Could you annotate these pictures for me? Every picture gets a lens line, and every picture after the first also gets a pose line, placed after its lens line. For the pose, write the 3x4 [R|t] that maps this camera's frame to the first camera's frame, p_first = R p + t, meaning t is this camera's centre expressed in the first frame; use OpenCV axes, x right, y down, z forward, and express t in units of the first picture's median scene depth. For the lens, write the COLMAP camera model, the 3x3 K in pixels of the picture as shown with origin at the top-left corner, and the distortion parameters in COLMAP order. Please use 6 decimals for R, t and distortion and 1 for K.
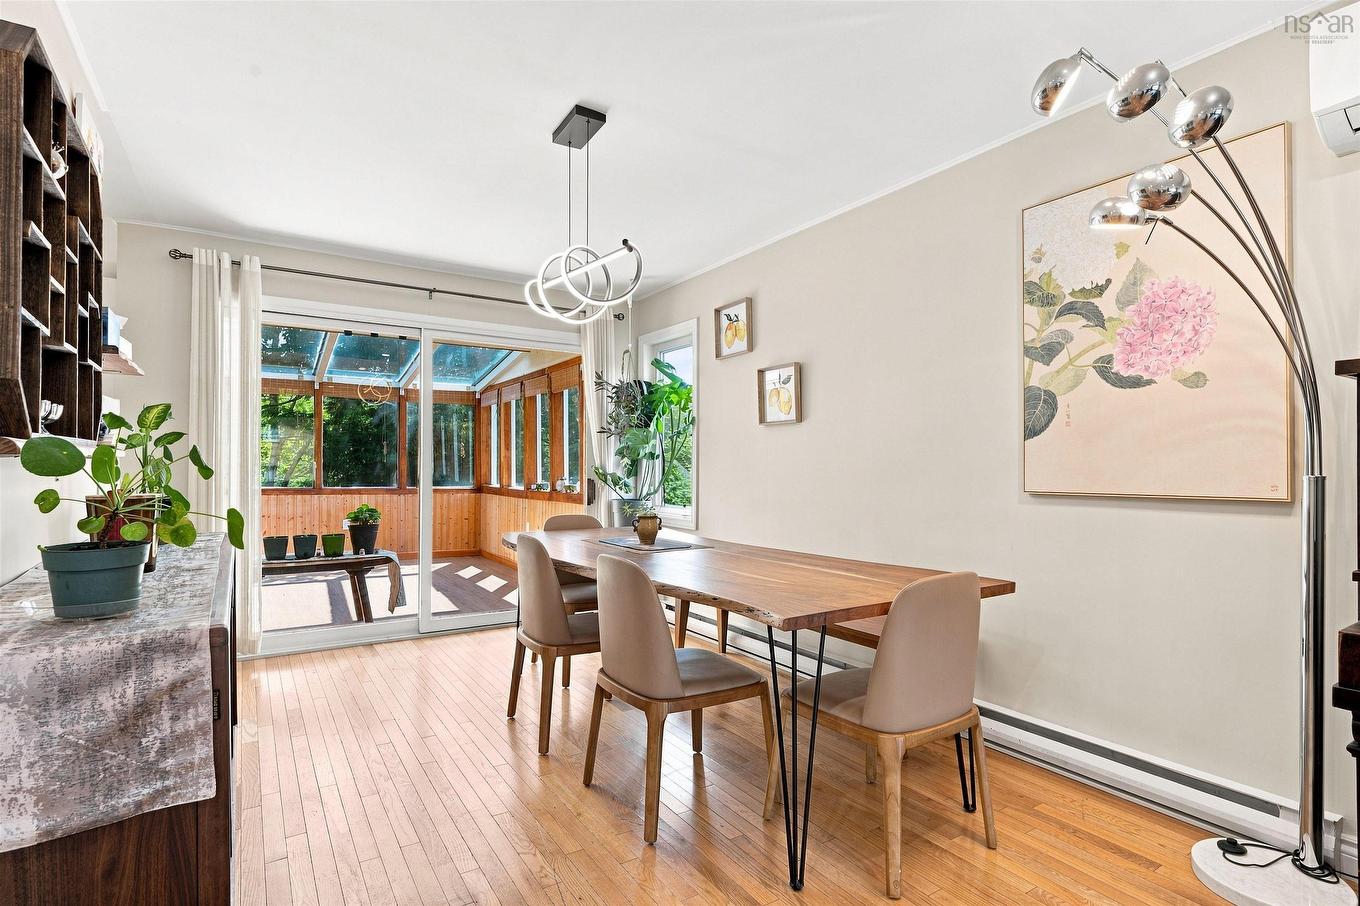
lens RADIAL K [[689.1, 0, 679.9], [0, 689.1, 456.9], [0, 0, 1]] dist [0.000879, 0.000847]
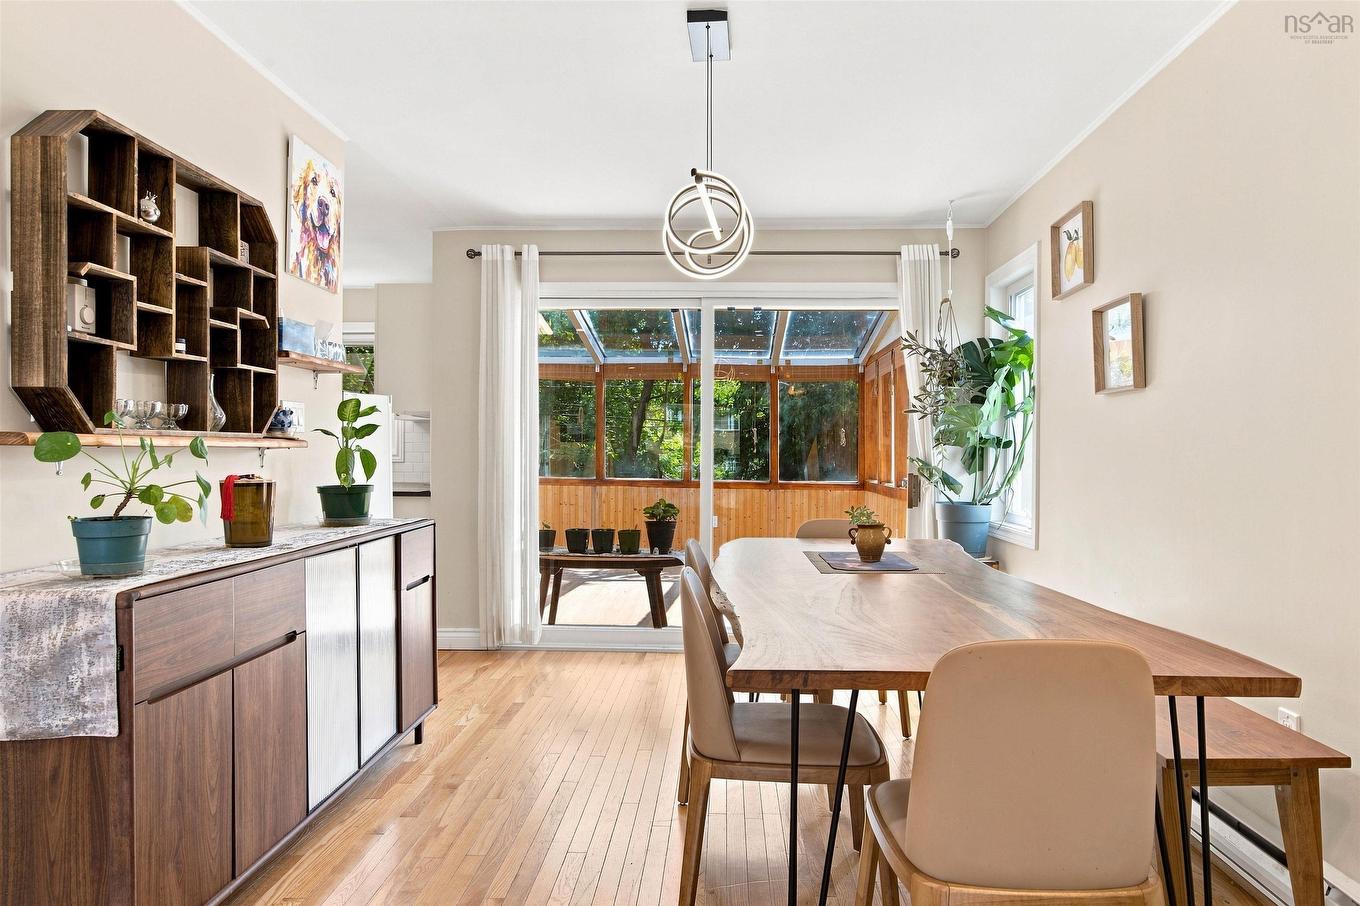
lens RADIAL K [[871.0, 0, 680.2], [0, 871.0, 447.8], [0, 0, 1]] dist [-0.002329, -0.000304]
pose [[0.813921, -0.002756, -0.580969, 0.292977], [0.004322, 0.999990, 0.001312, 0.001062], [0.580960, -0.003579, 0.813925, 0.106523]]
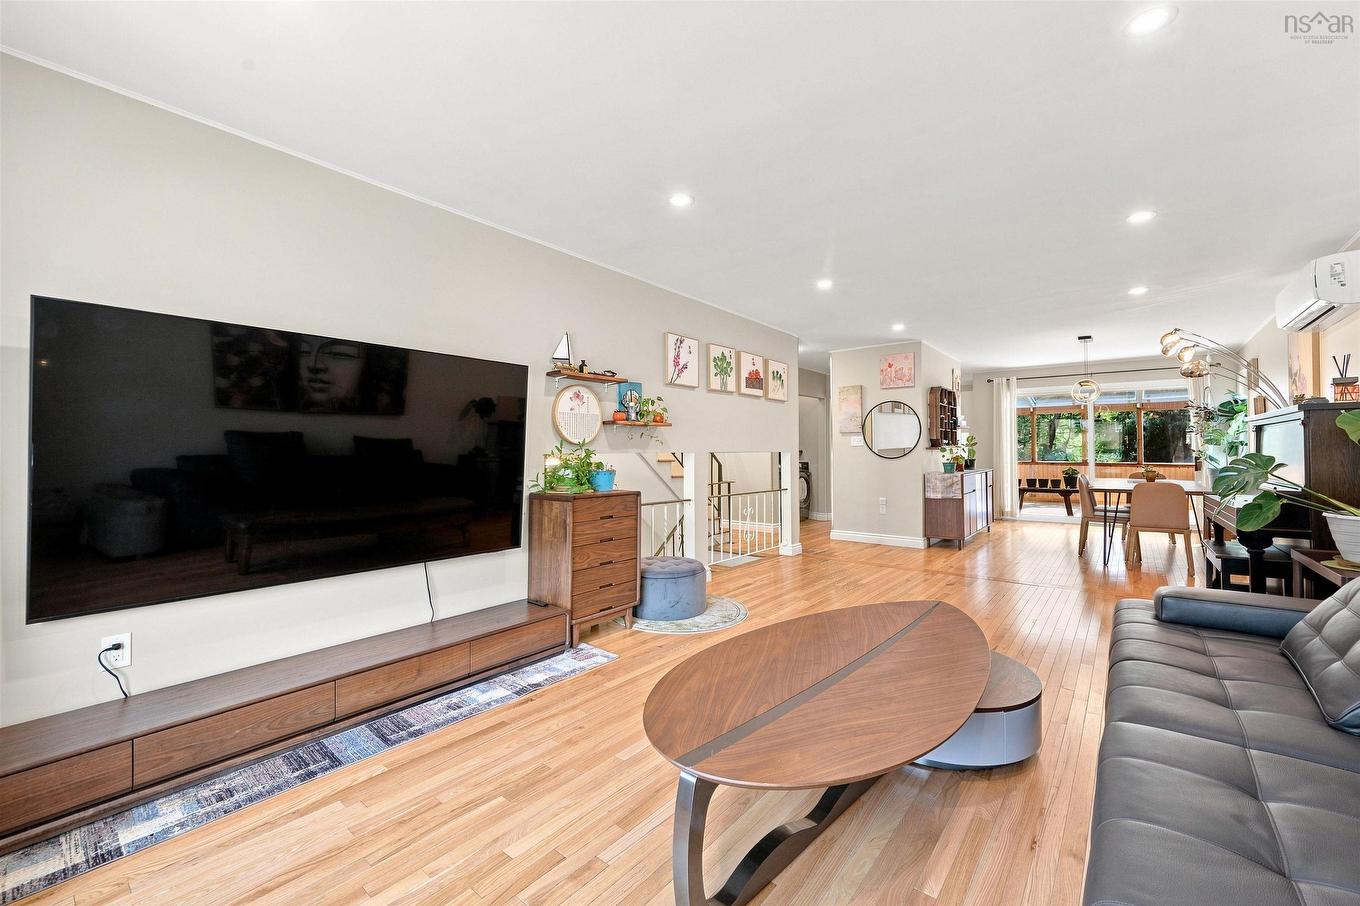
lens RADIAL K [[554.1, 0, 682.0], [0, 554.1, 448.5], [0, 0, 1]] dist [0.001905, -0.000126]
pose [[0.319057, -0.008643, -0.947696, 1.132349], [0.018177, 0.999830, -0.002999, -0.014065], [0.947561, -0.016269, 0.319160, -1.048110]]
